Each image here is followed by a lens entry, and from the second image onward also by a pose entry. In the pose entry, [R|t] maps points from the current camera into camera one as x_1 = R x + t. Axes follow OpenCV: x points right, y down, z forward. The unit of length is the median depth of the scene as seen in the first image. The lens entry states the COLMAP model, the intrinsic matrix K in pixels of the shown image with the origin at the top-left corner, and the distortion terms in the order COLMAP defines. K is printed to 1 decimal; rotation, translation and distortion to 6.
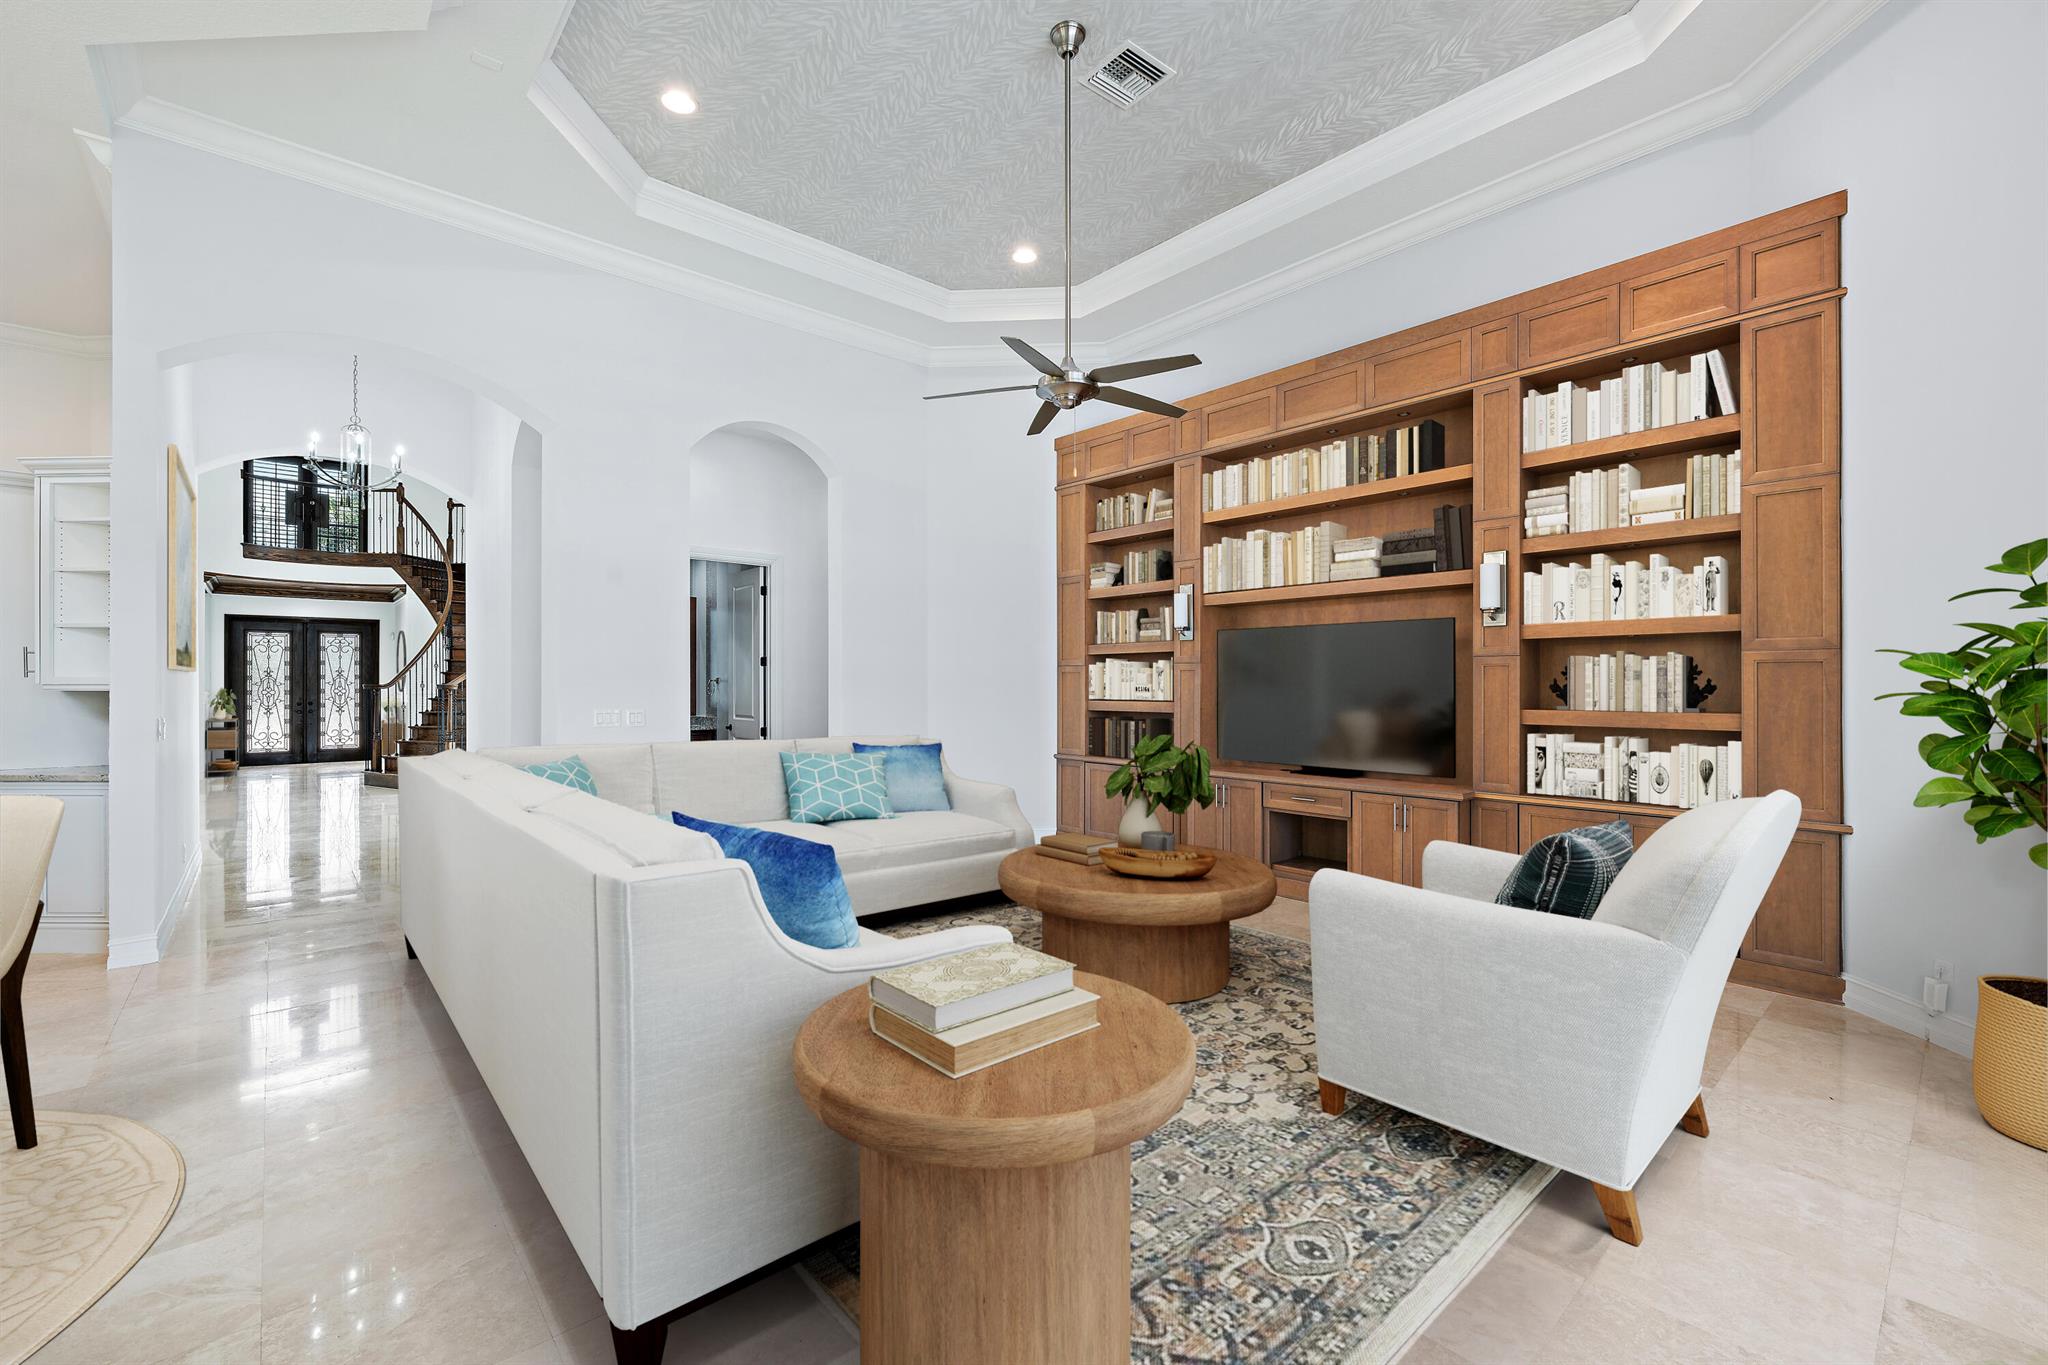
lens RADIAL K [[843.8, 0, 1013.7], [0, 843.8, 679.5], [0, 0, 1]] dist [0.000470, -0.000054]
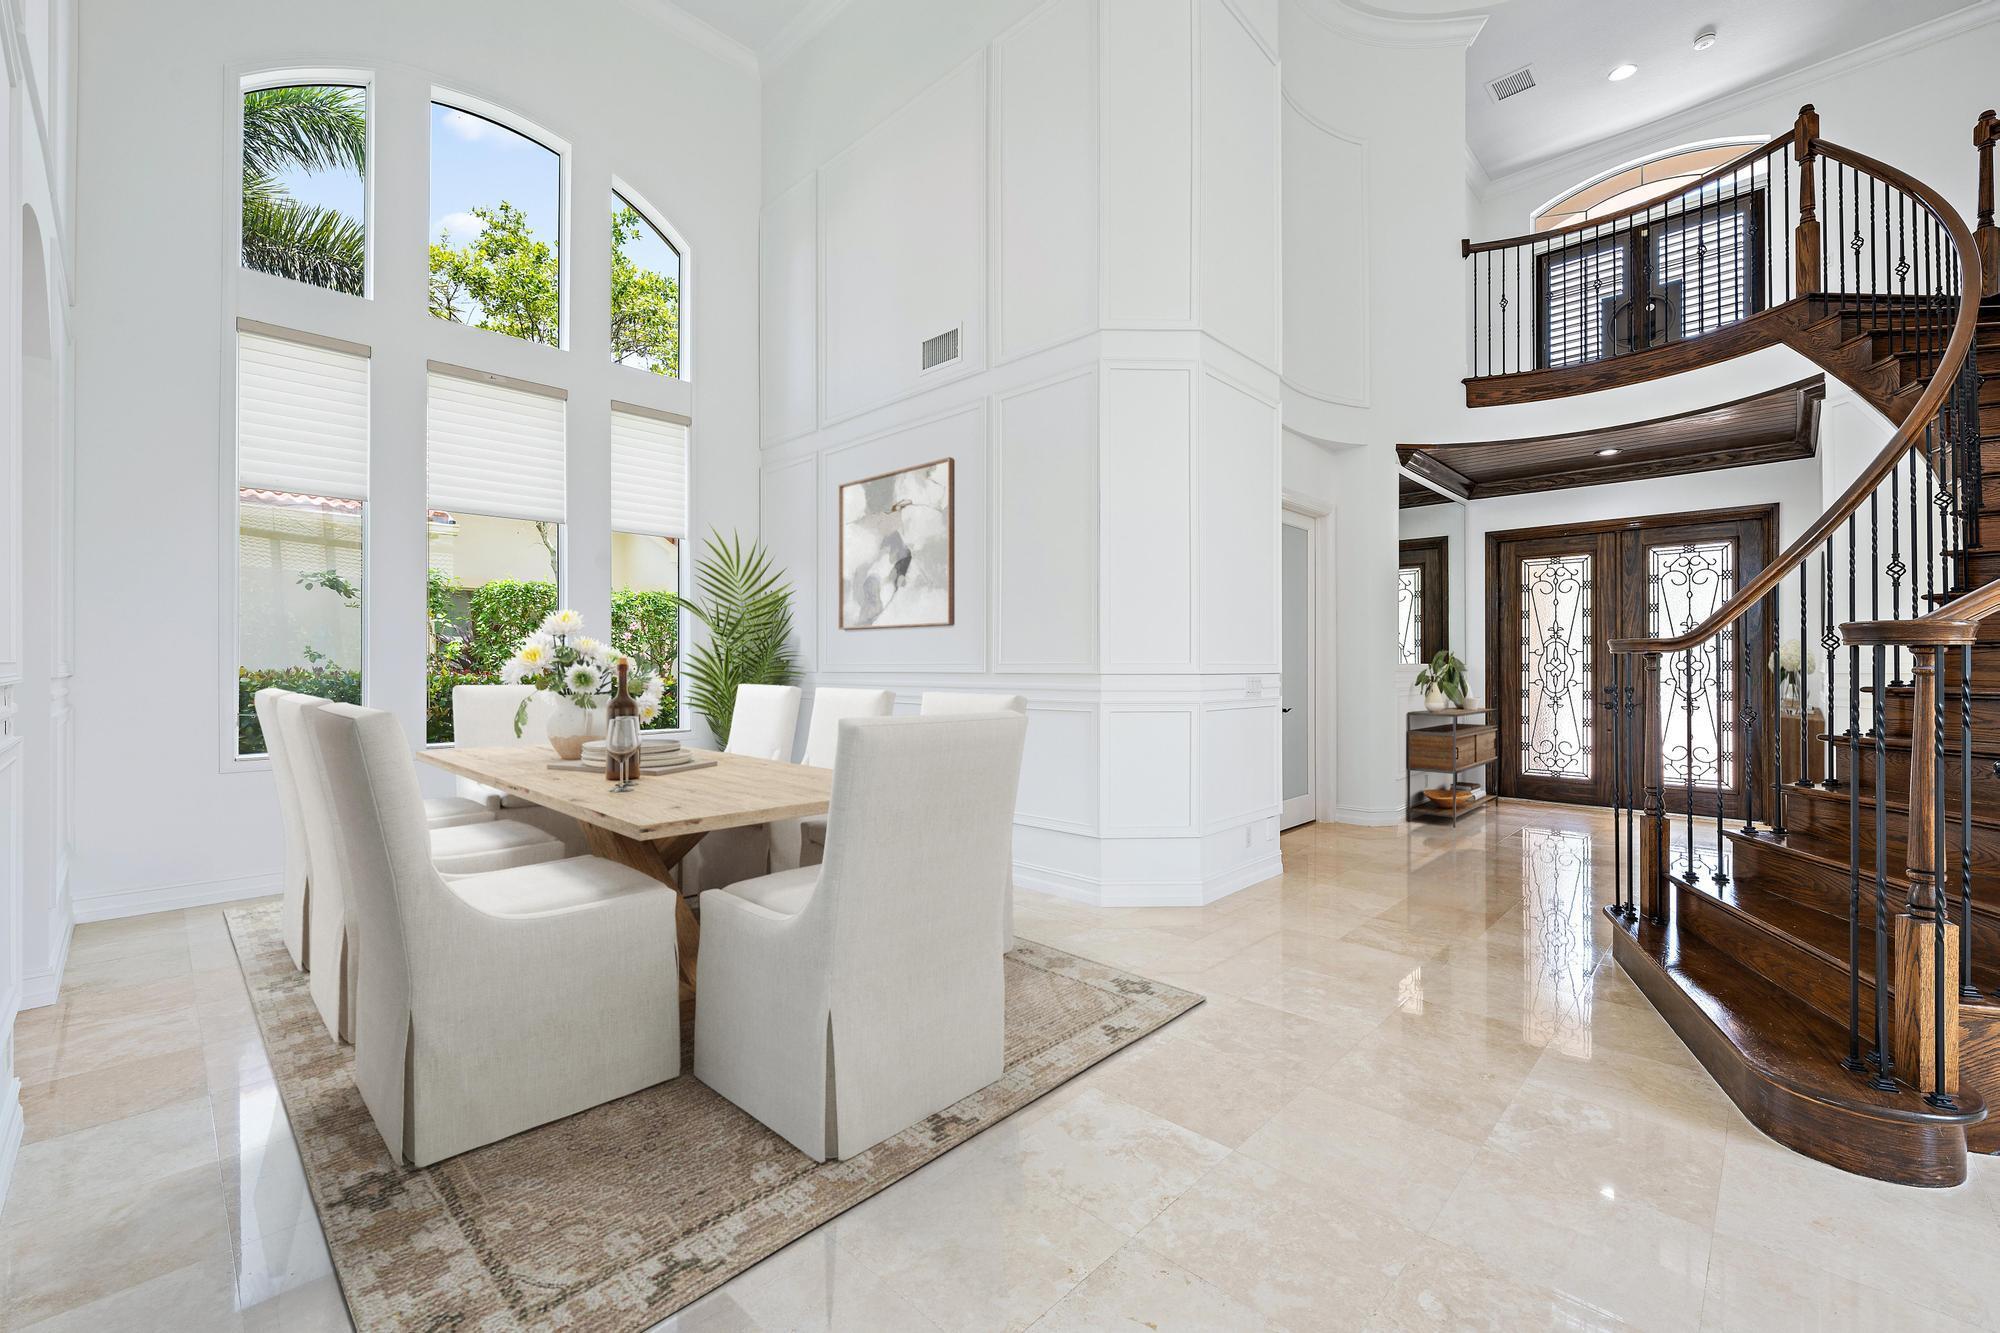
lens RADIAL K [[824.1, 0, 992.0], [0, 824.1, 666.9], [0, 0, 1]] dist [0.000470, -0.000054]
pose [[0.077405, 0.001665, -0.996998, -0.380170], [0.008736, 0.999959, 0.002348, 0.010423], [0.996961, -0.008892, 0.077388, 0.593717]]
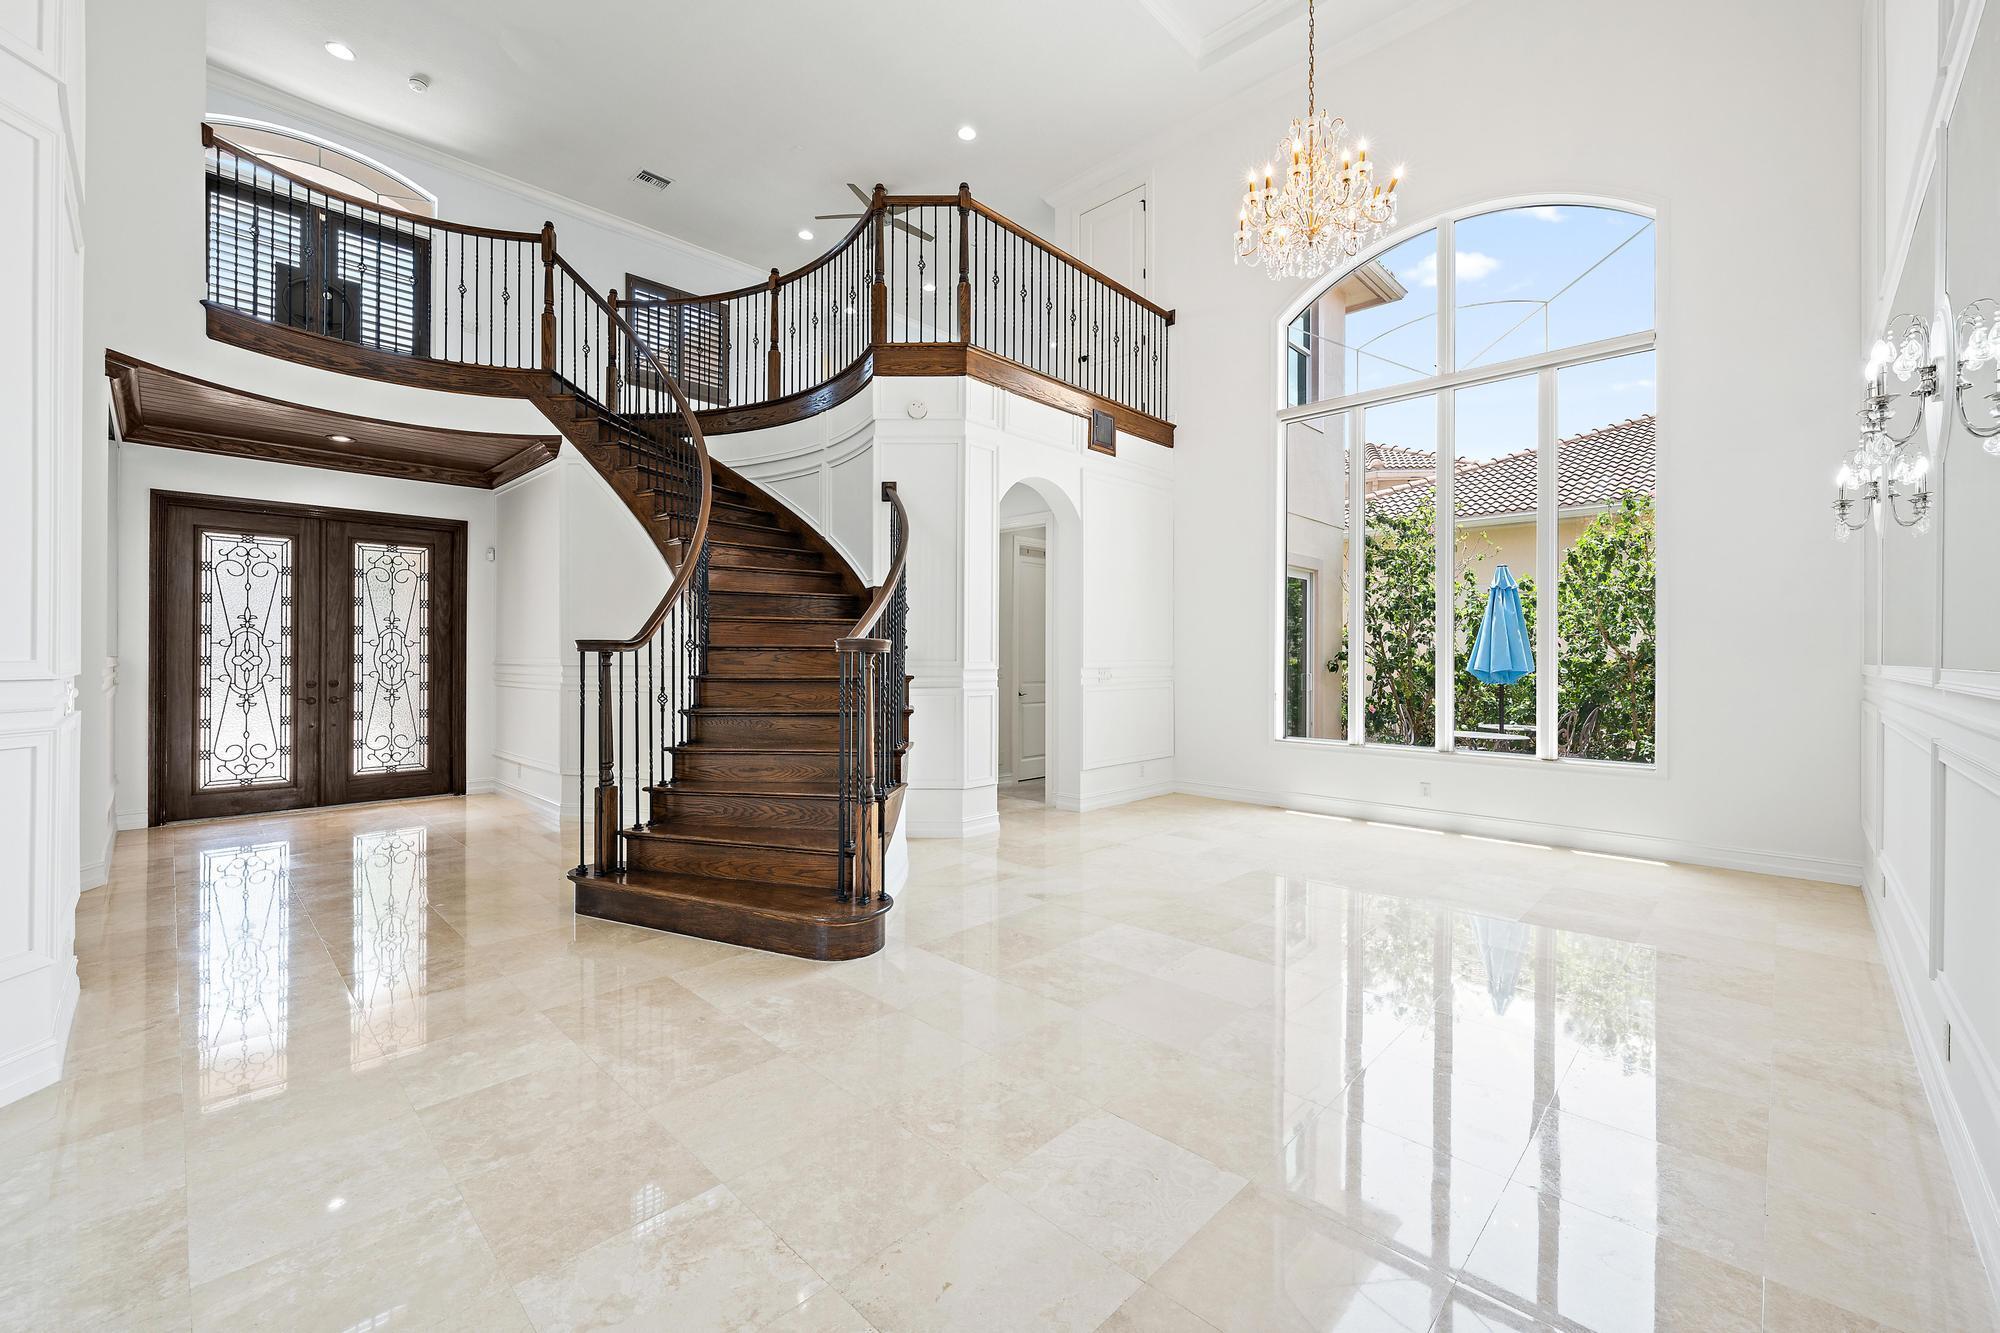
lens RADIAL K [[824.1, 0, 994.4], [0, 824.1, 655.3], [0, 0, 1]] dist [0.000470, -0.000054]
pose [[0.996570, 0.005249, 0.082584, -0.498375], [-0.005611, 0.999976, 0.004146, 0.007808], [-0.082560, -0.004595, 0.996575, 0.499335]]
